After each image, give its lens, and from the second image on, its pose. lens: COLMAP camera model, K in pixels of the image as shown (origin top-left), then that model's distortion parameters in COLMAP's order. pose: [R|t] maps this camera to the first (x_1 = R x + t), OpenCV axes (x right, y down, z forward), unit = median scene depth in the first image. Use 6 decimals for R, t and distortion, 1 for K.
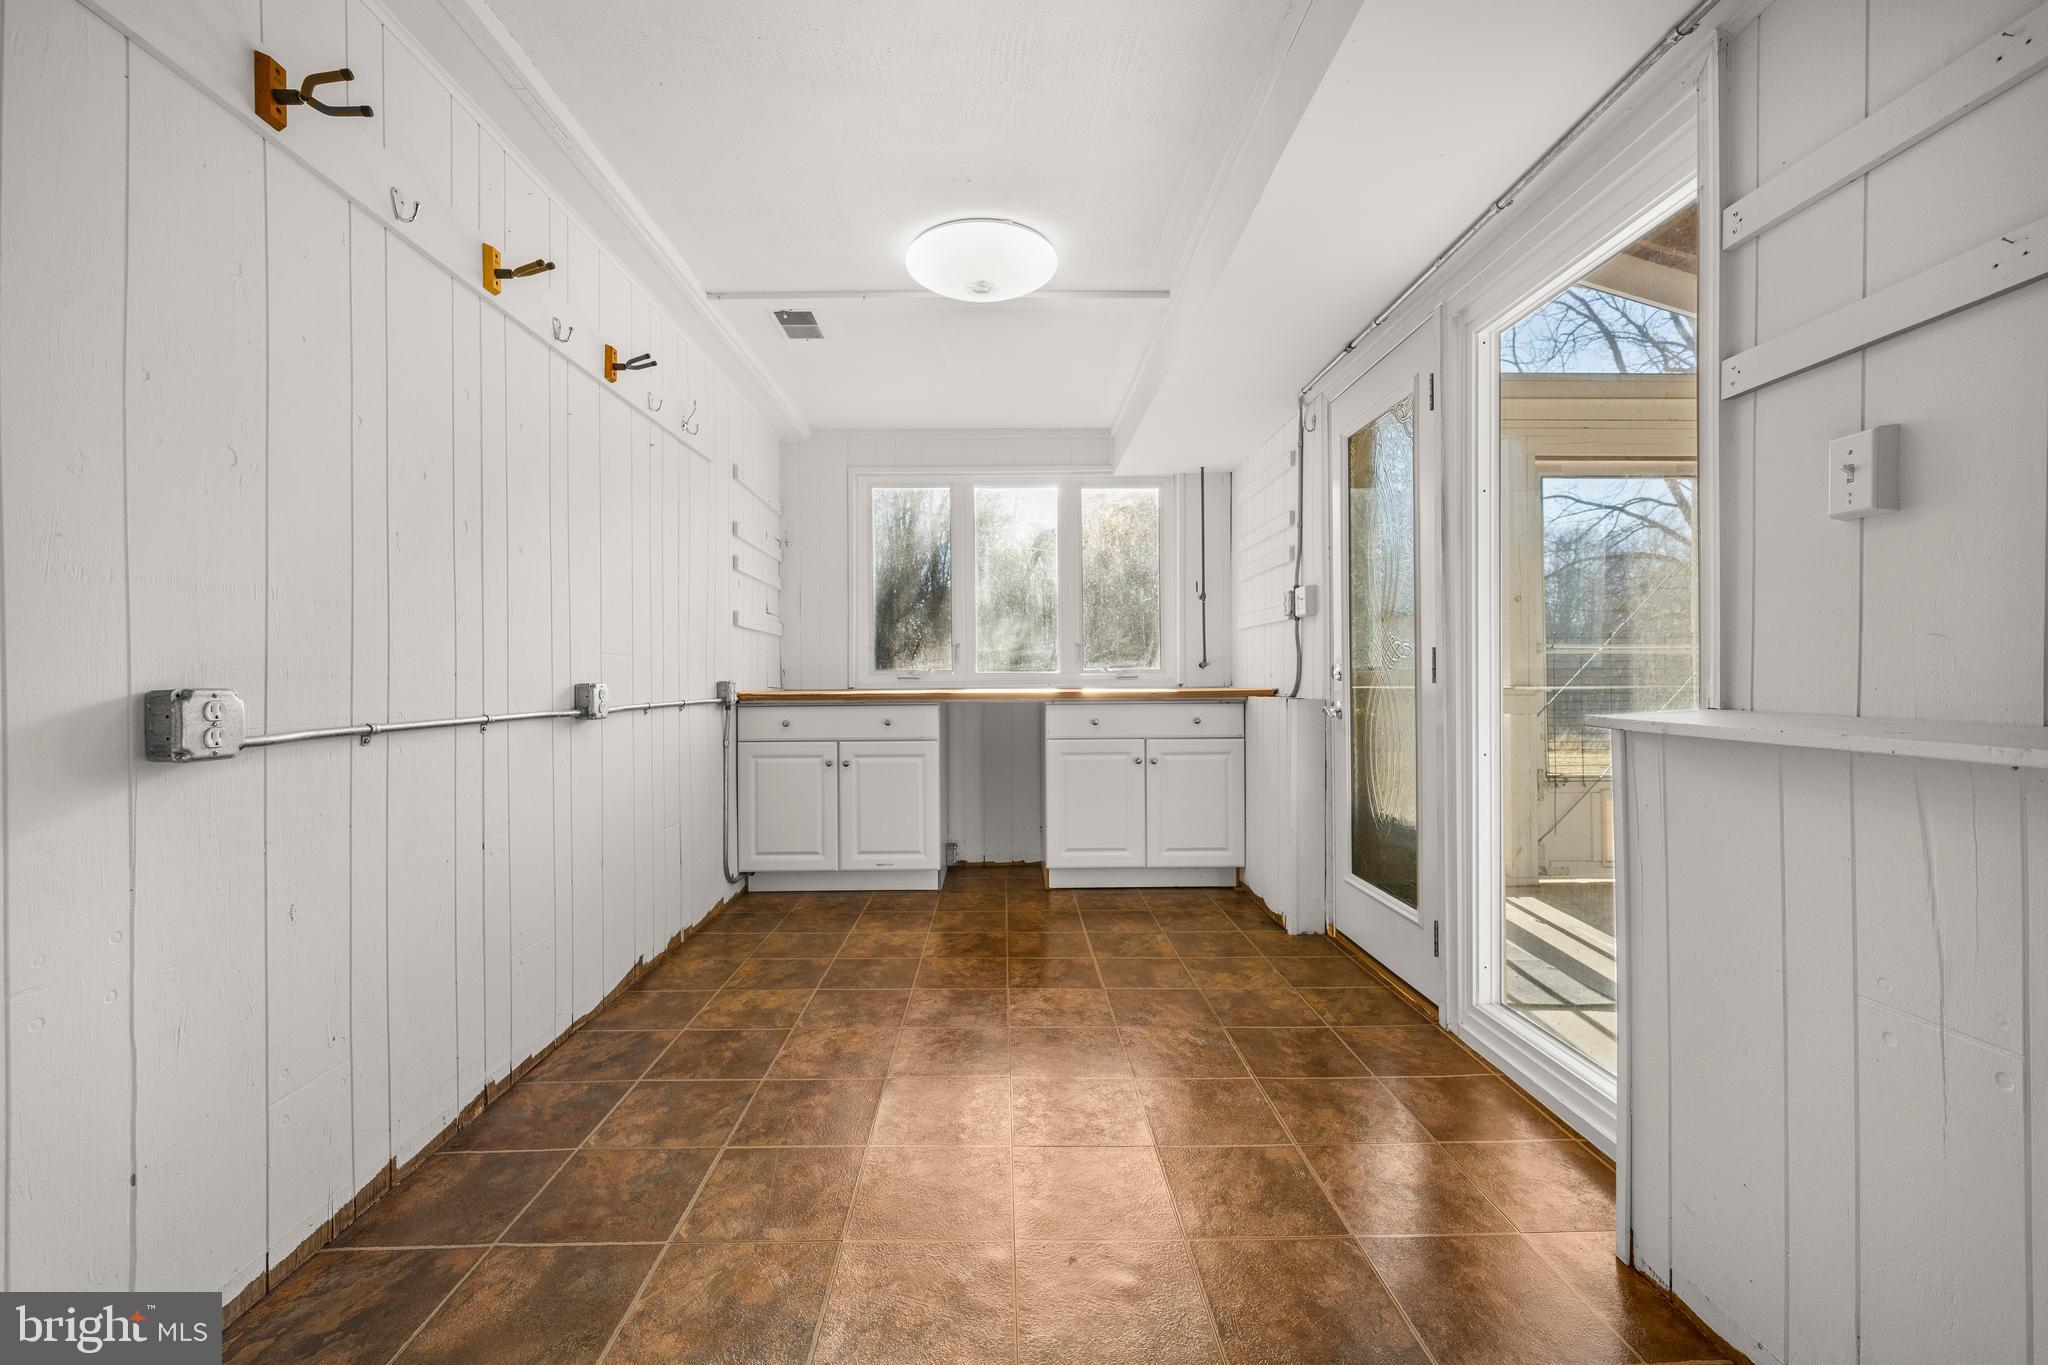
lens RADIAL K [[879.3, 0, 1027.2], [0, 879.3, 681.6], [0, 0, 1]] dist [0.001425, 0.000705]
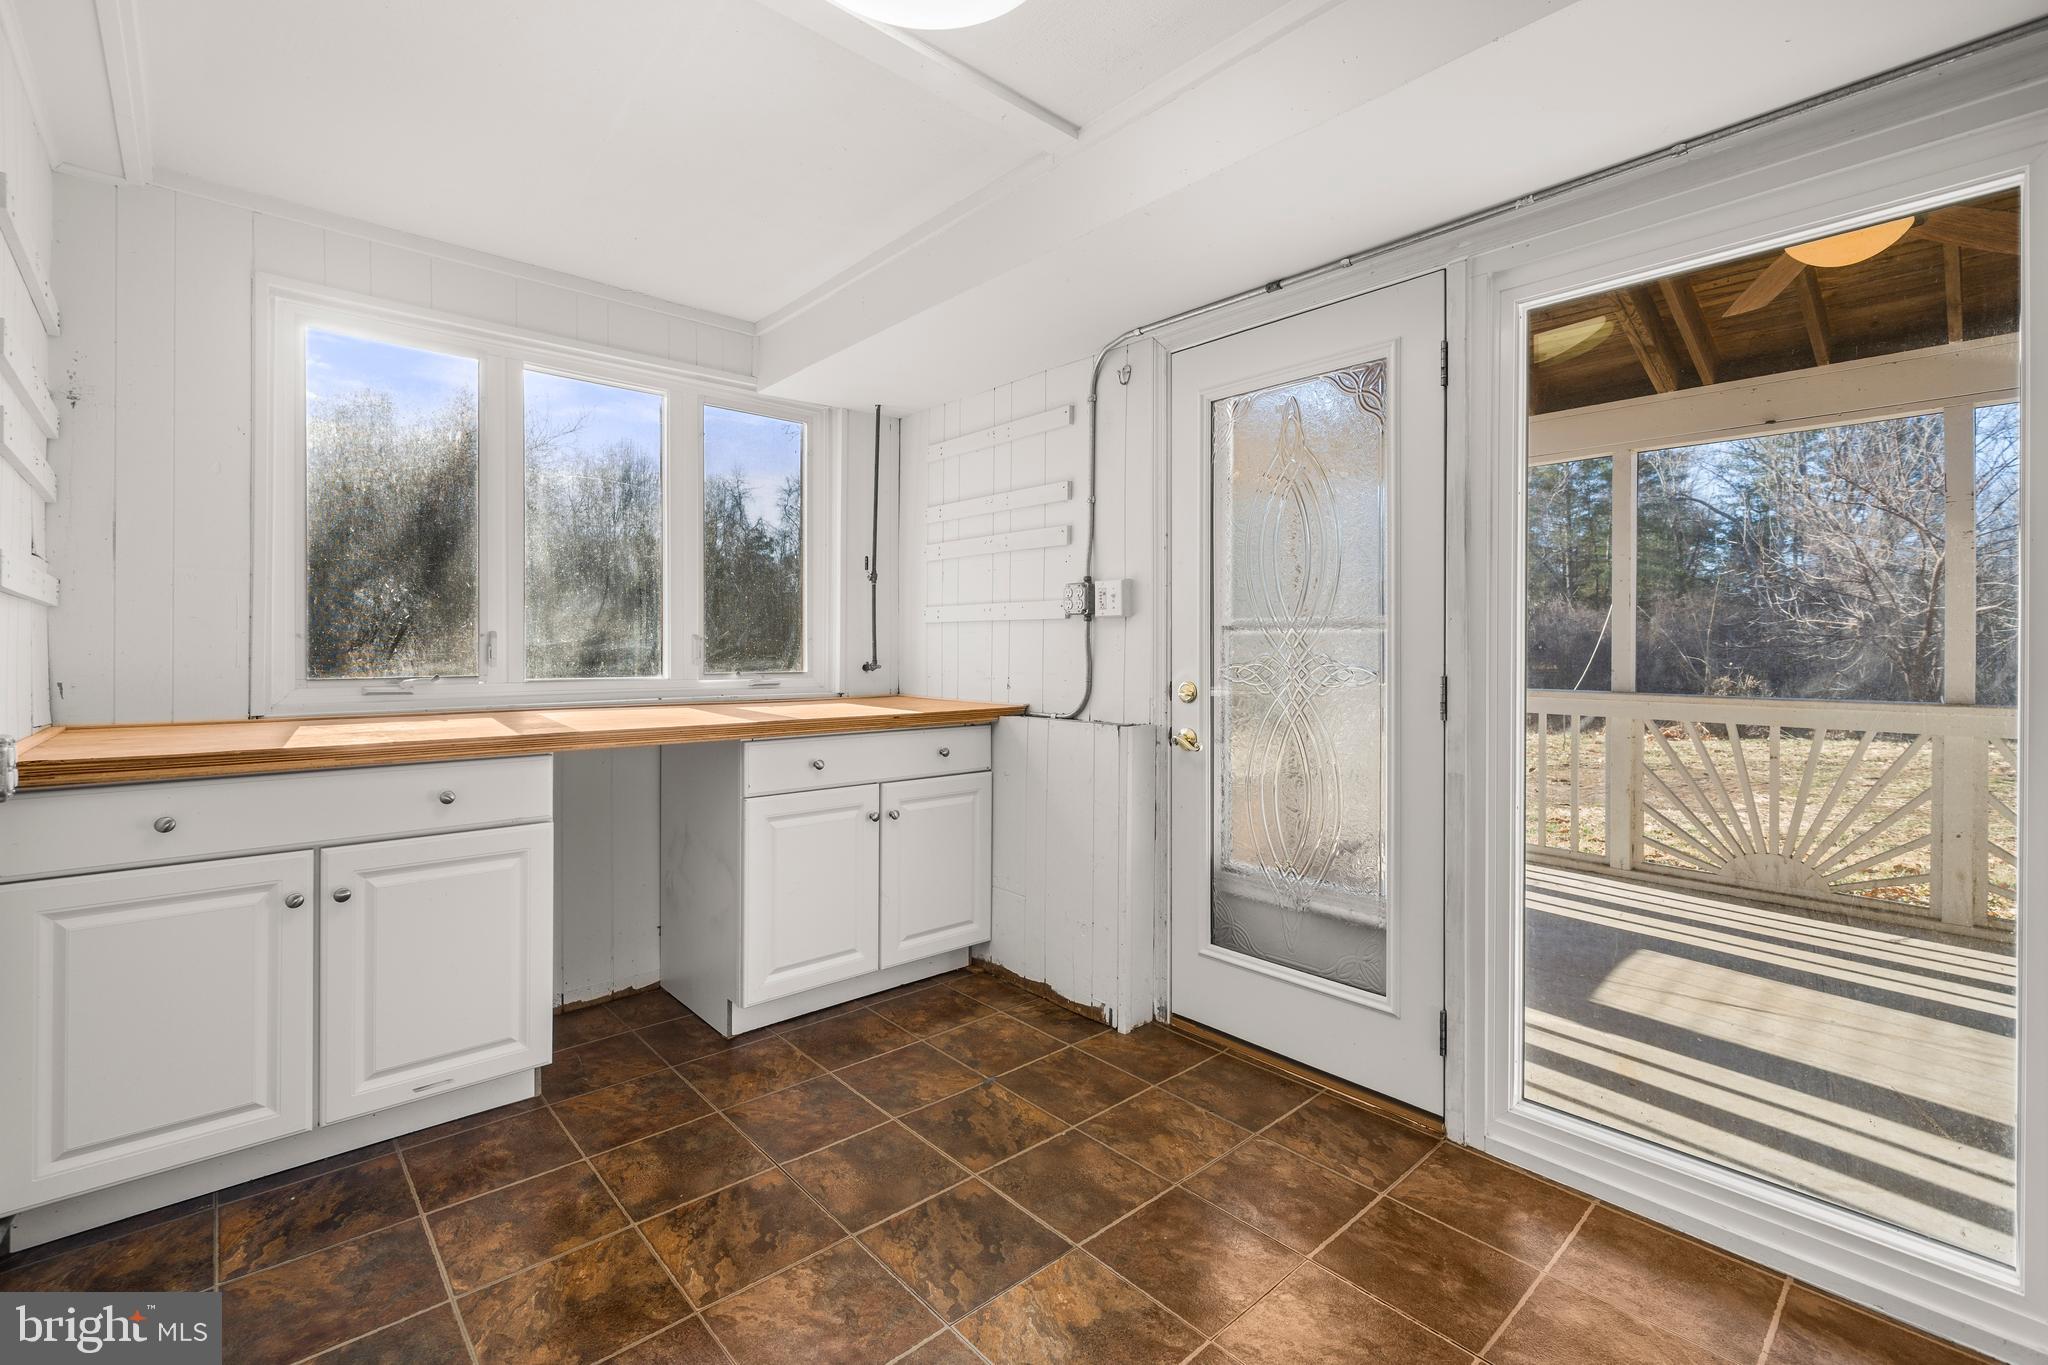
lens RADIAL K [[879.3, 0, 982.0], [0, 879.3, 648.8], [0, 0, 1]] dist [0.001425, 0.000705]
pose [[0.760393, 0.007992, 0.649414, -0.251802], [-0.005733, 0.999968, -0.005594, -0.036735], [-0.649438, 0.000530, 0.760414, 0.423571]]
